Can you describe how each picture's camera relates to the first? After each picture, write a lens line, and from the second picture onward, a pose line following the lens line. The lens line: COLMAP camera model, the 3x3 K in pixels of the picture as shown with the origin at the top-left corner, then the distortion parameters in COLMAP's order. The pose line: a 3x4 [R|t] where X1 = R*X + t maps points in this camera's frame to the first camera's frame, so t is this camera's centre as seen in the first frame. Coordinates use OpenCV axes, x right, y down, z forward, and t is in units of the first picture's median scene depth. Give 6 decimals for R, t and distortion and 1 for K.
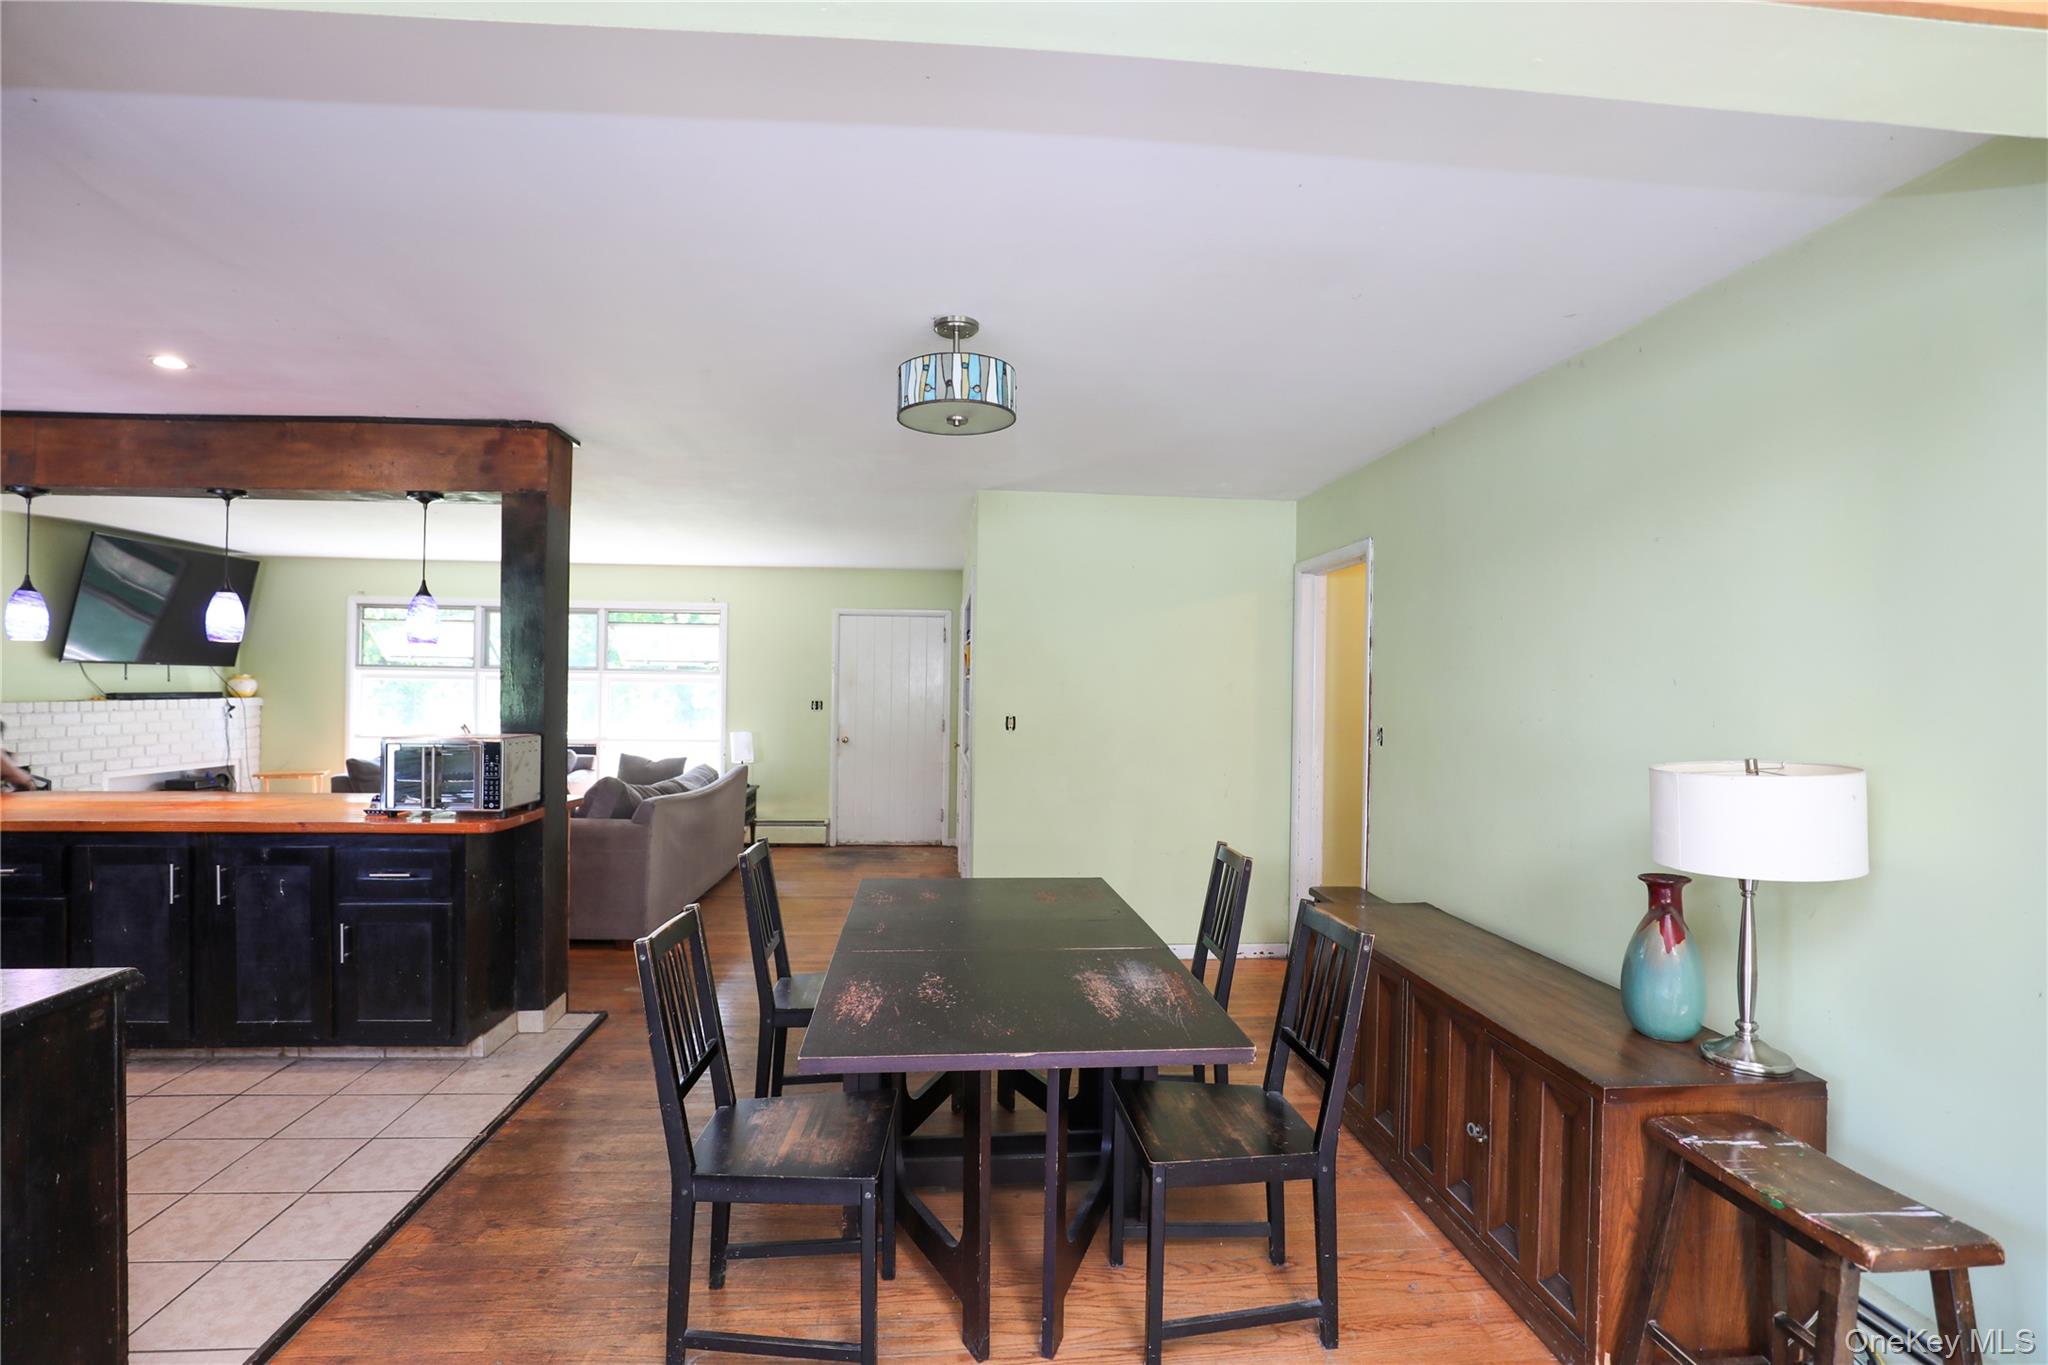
lens RADIAL K [[936.6, 0, 1018.4], [0, 936.6, 685.5], [0, 0, 1]] dist [-0.039109, 0.008483]
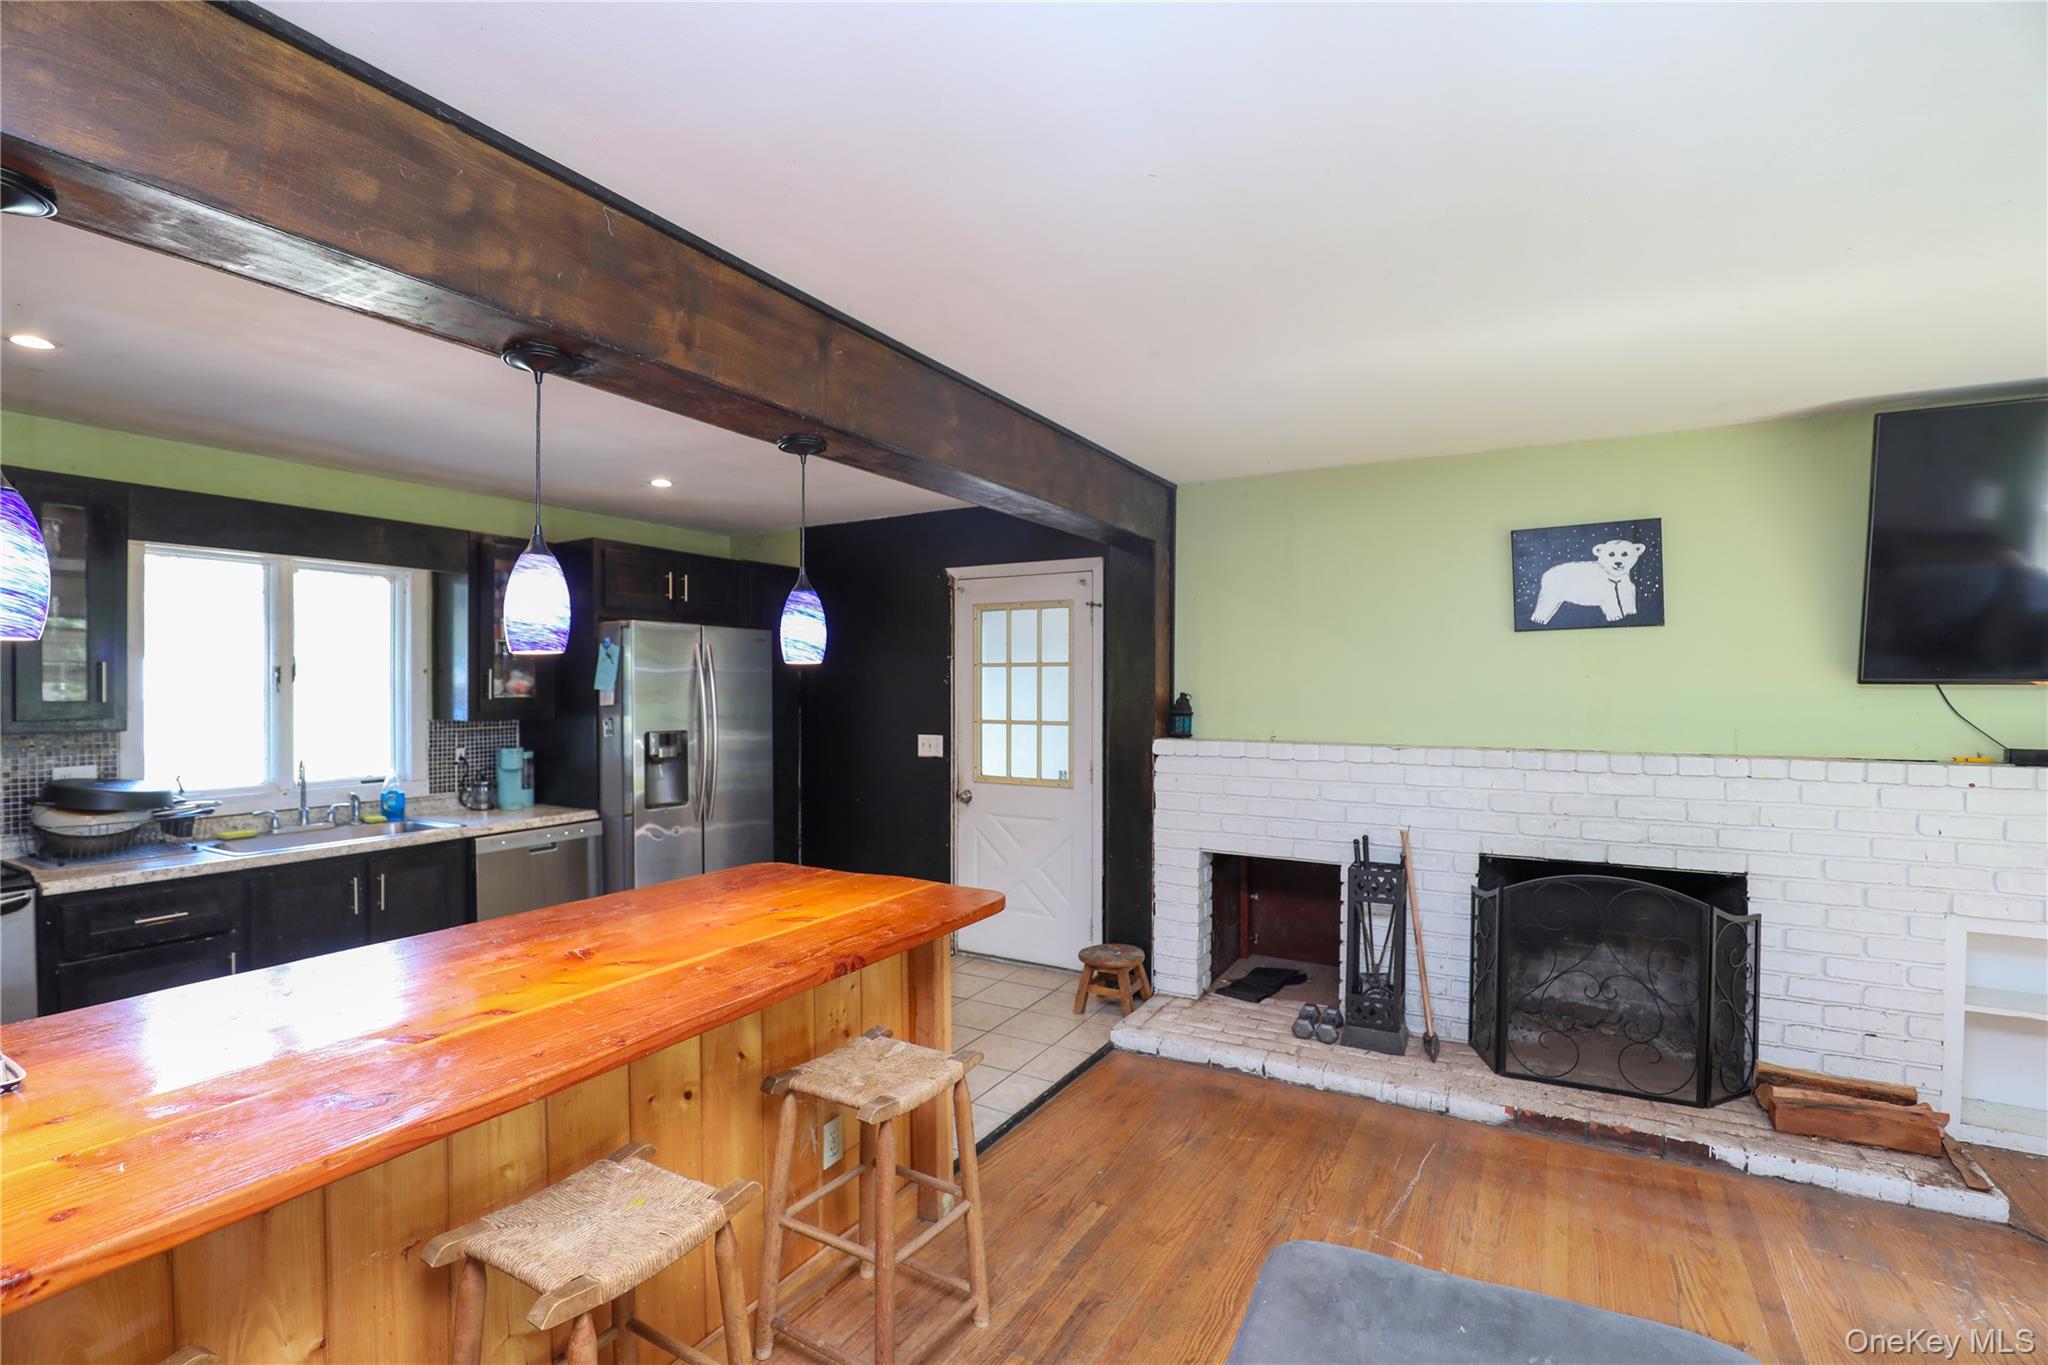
lens RADIAL K [[936.6, 0, 1020.7], [0, 936.6, 691.4], [0, 0, 1]] dist [-0.039109, 0.008483]
pose [[-0.571454, -0.006768, -0.820606, -0.560303], [-0.006320, 0.999973, -0.003847, -0.026200], [0.820610, 0.002988, -0.571481, 1.407535]]
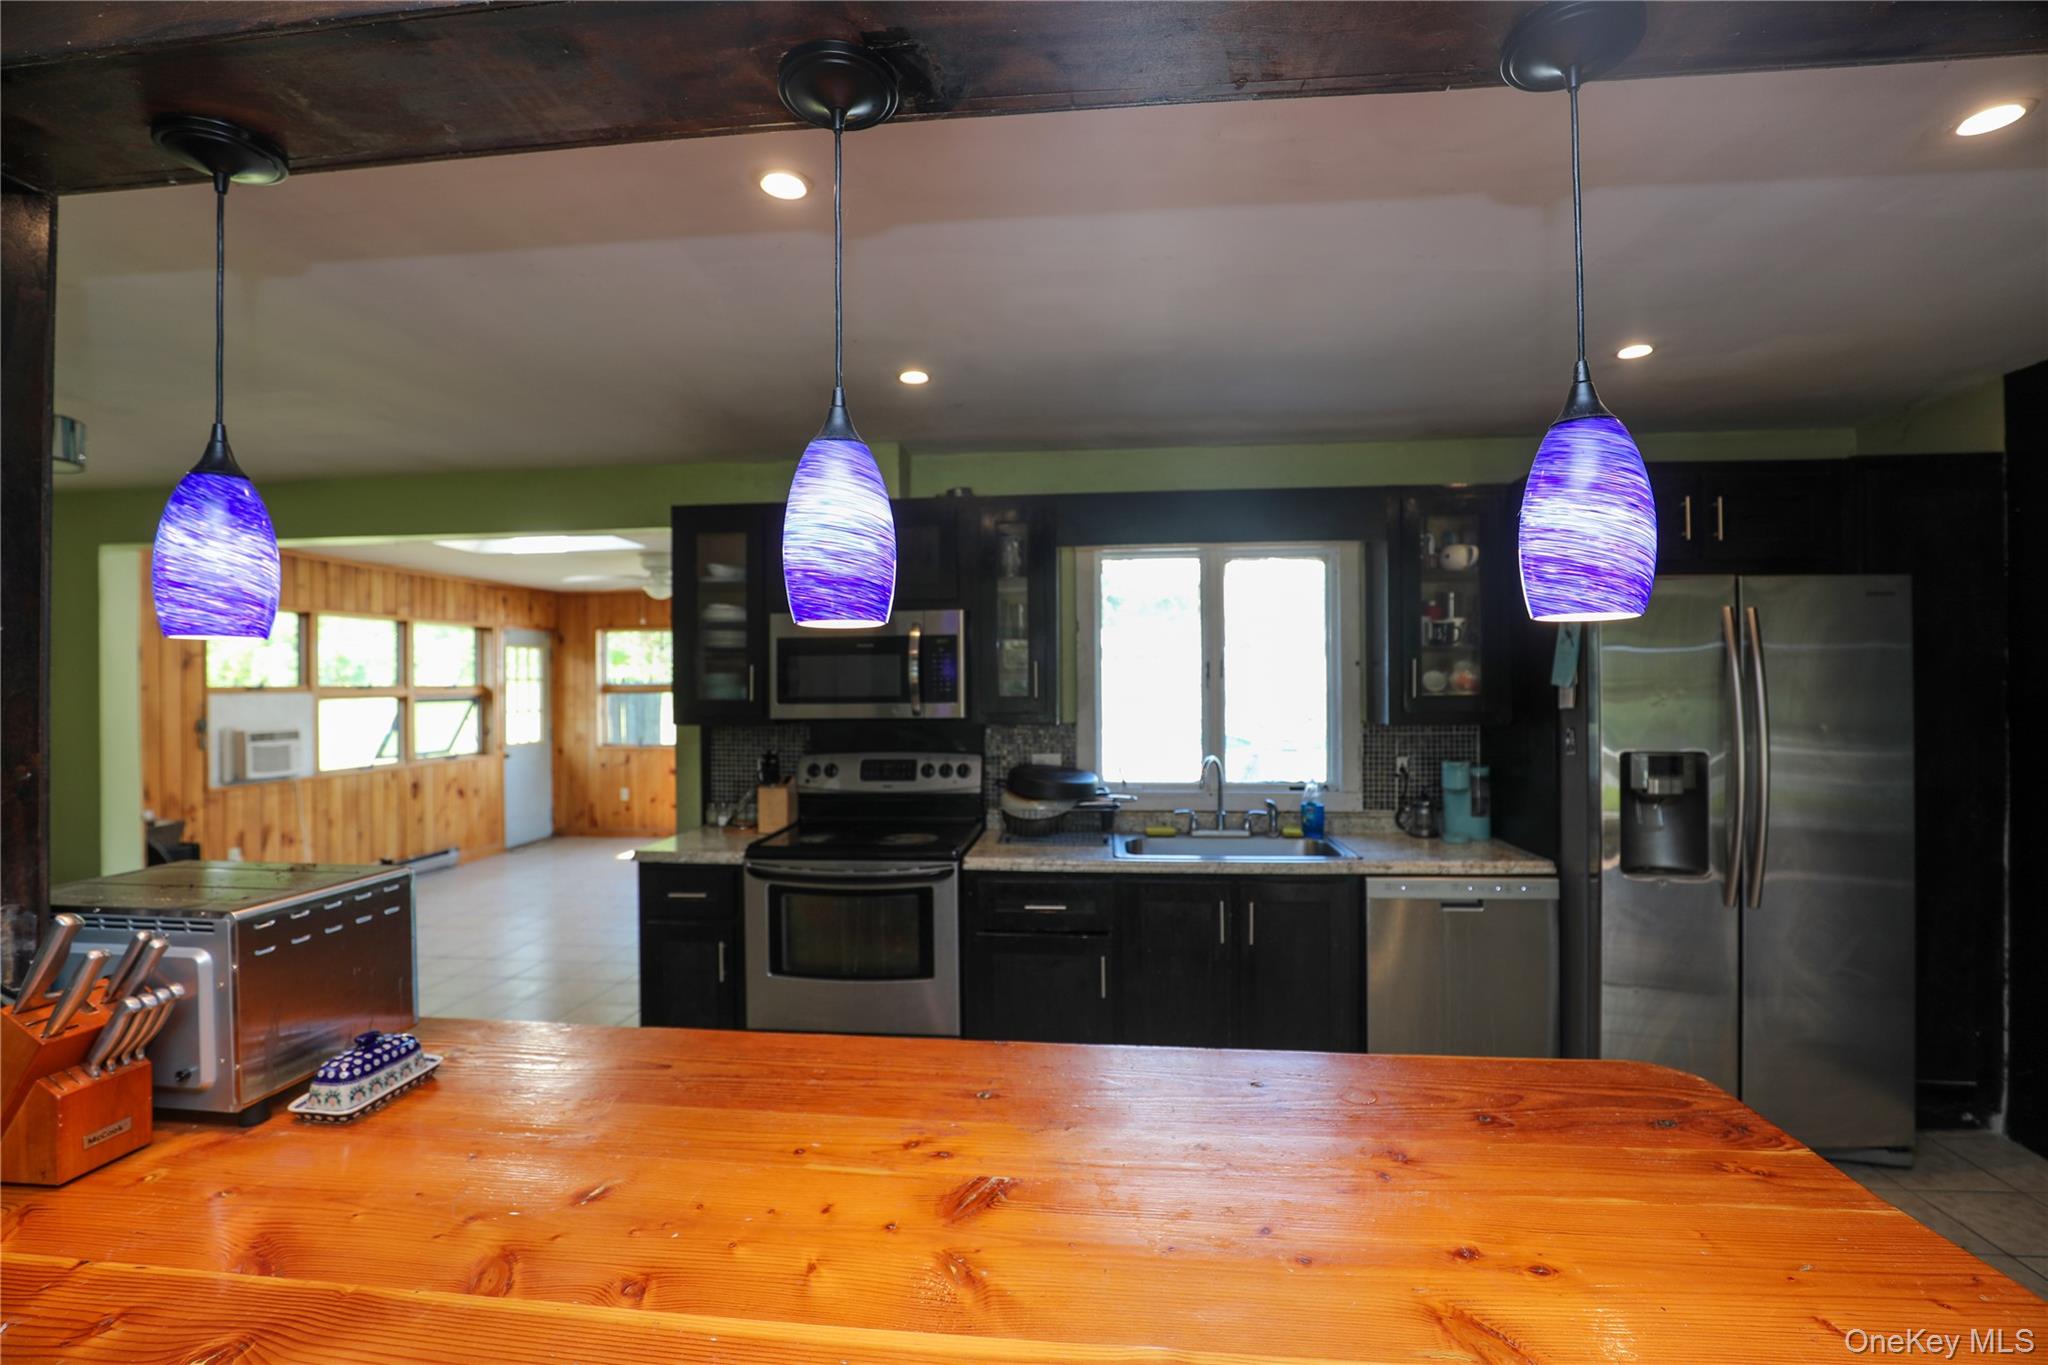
lens RADIAL K [[936.6, 0, 1015.7], [0, 936.6, 684.7], [0, 0, 1]] dist [-0.039109, 0.008483]
pose [[-0.980077, -0.005284, 0.198547, -0.909511], [-0.004326, 0.999977, 0.005255, -0.031876], [-0.198571, 0.004291, -0.980077, 1.176924]]
